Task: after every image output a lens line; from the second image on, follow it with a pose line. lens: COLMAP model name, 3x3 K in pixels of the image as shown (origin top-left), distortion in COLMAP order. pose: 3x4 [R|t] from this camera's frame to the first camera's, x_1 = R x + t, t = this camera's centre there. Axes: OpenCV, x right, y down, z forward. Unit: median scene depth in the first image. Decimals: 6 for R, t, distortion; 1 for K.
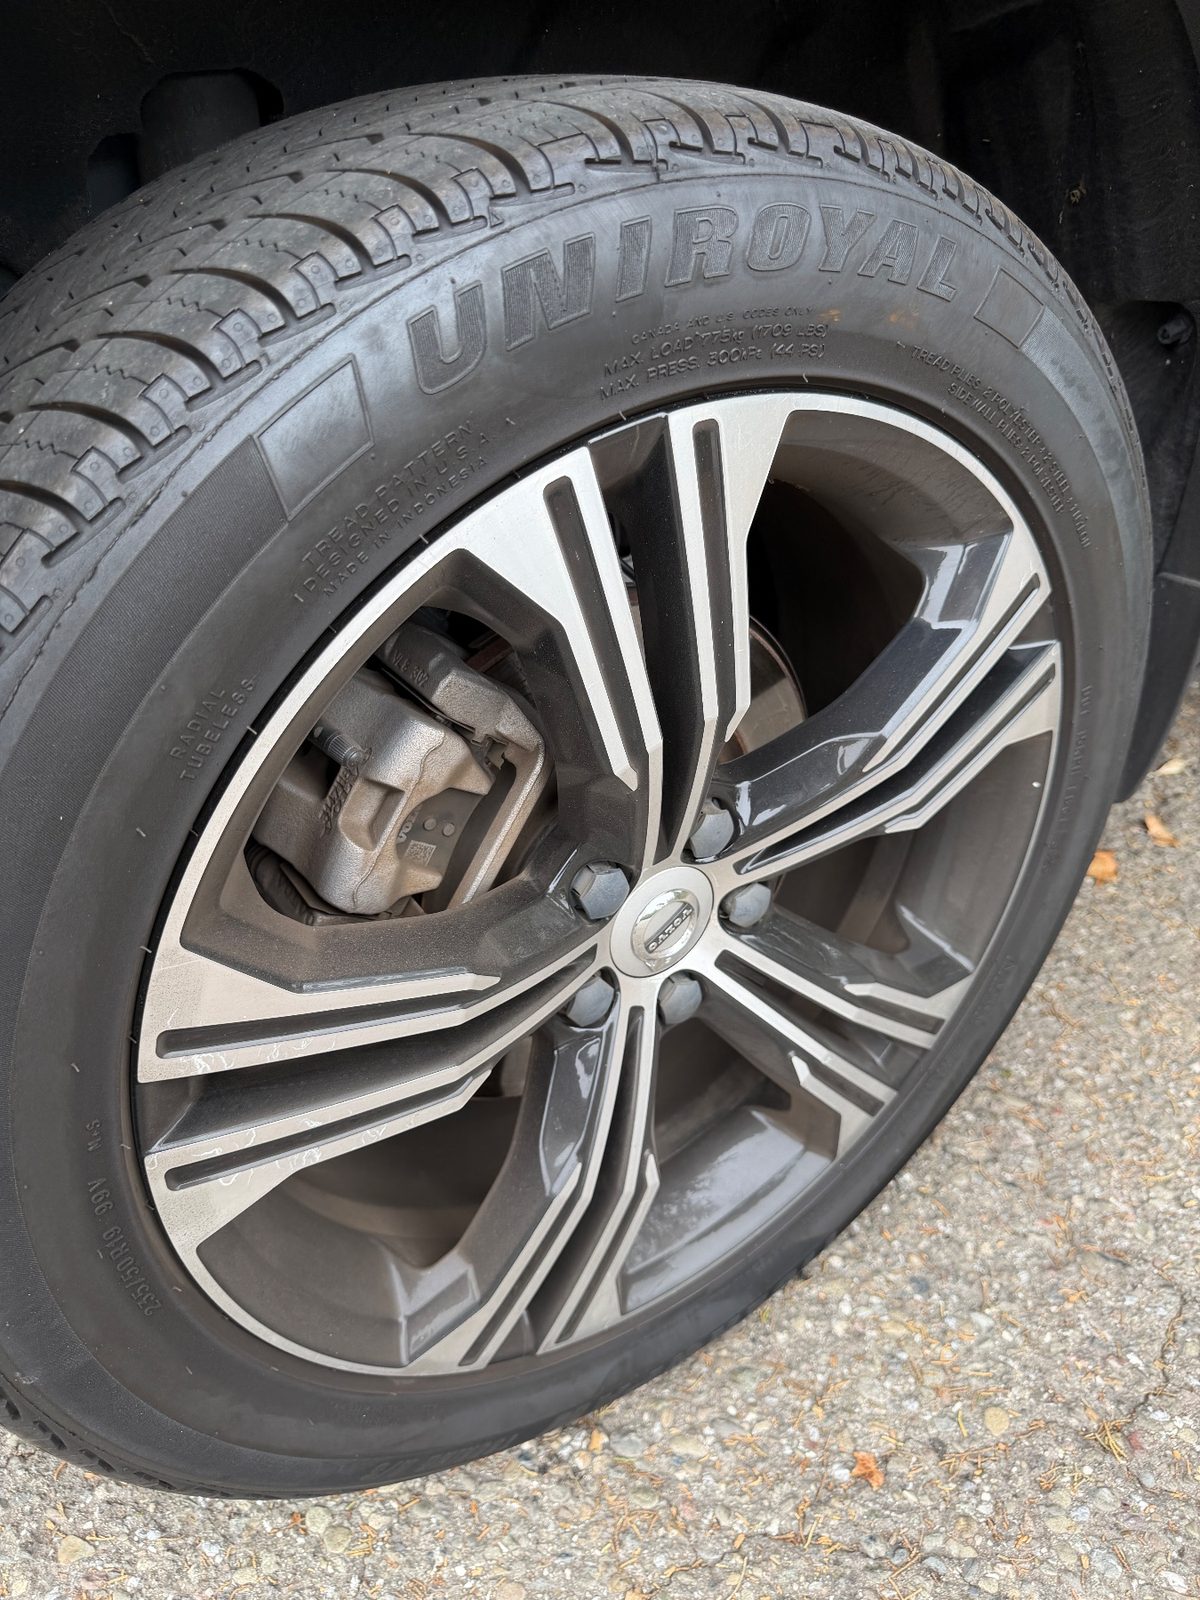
lens RADIAL K [[1183.1, 0, 600.0], [0, 1183.1, 800.0], [0, 0, 1]] dist [0.008171, 0.003408]
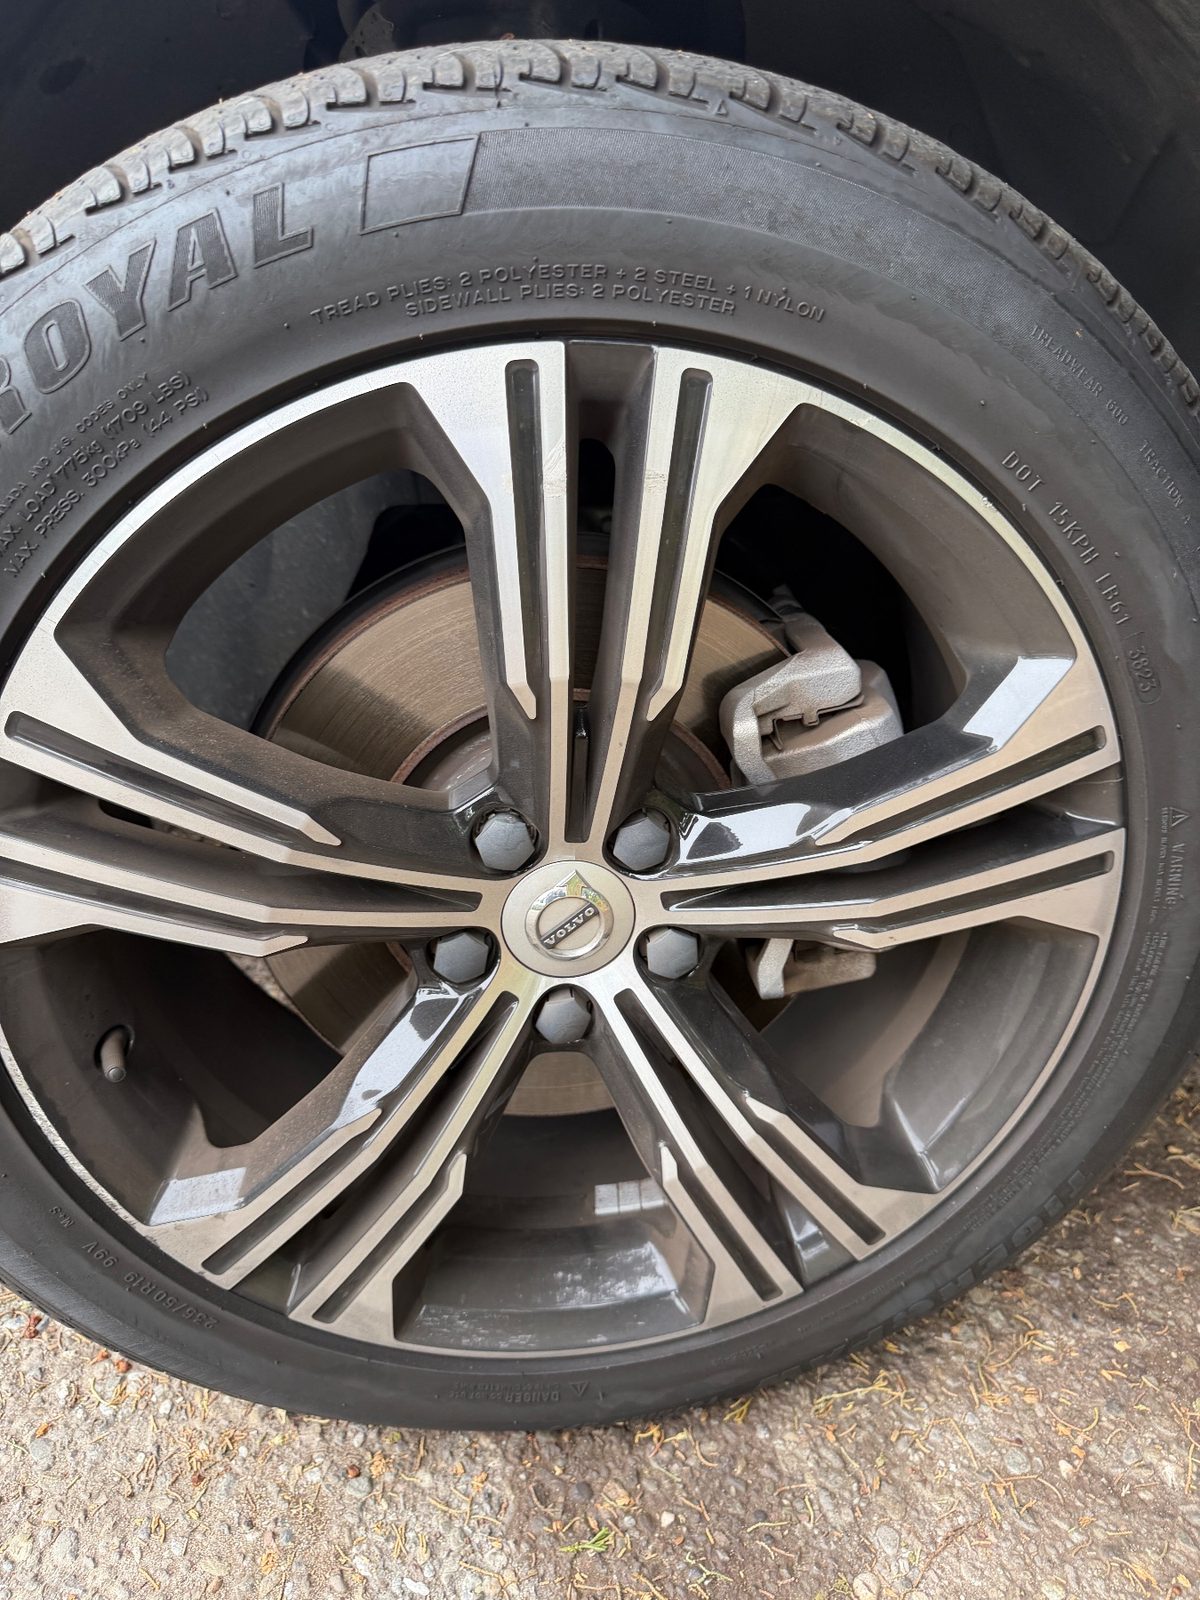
lens RADIAL K [[1183.1, 0, 600.0], [0, 1183.1, 800.0], [0, 0, 1]] dist [0.008171, 0.003408]
pose [[0.872031, 0.356826, -0.335018, 0.379176], [-0.419642, 0.897363, -0.136526, 0.143611], [0.251917, 0.259643, 0.932268, 0.094813]]
